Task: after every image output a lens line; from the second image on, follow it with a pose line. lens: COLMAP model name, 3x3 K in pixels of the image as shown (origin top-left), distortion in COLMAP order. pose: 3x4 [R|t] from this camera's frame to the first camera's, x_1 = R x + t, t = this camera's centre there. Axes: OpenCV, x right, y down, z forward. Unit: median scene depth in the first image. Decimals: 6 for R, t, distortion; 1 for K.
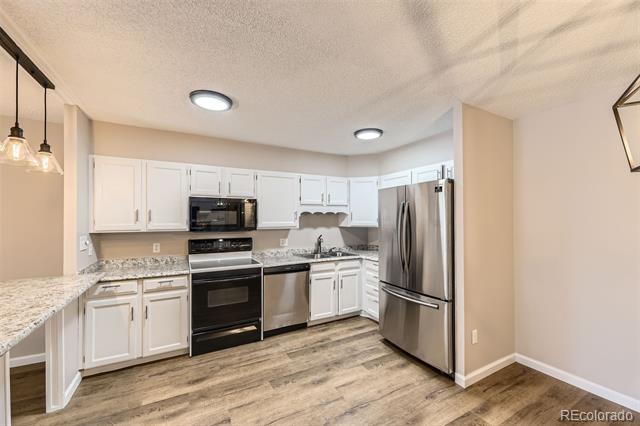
lens RADIAL K [[259.7, 0, 321.8], [0, 259.7, 218.1], [0, 0, 1]] dist [-0.001000, -0.000314]
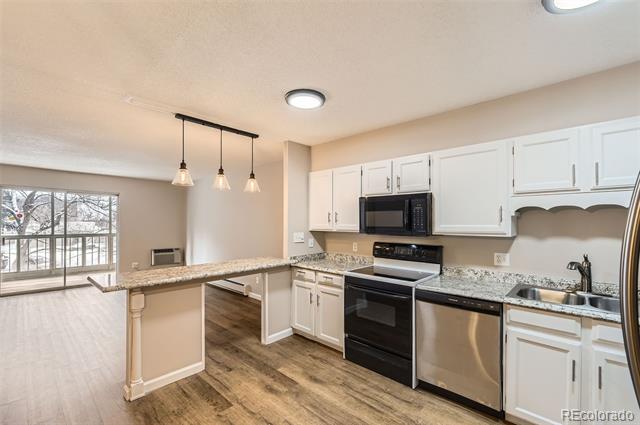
lens RADIAL K [[272.5, 0, 316.0], [0, 272.5, 221.2], [0, 0, 1]] dist [0.002409, 0.000491]
pose [[0.316546, 0.003849, -0.948569, 0.386884], [0.002479, 0.999985, 0.004885, 0.001704], [0.948574, -0.003898, 0.316532, 0.489579]]
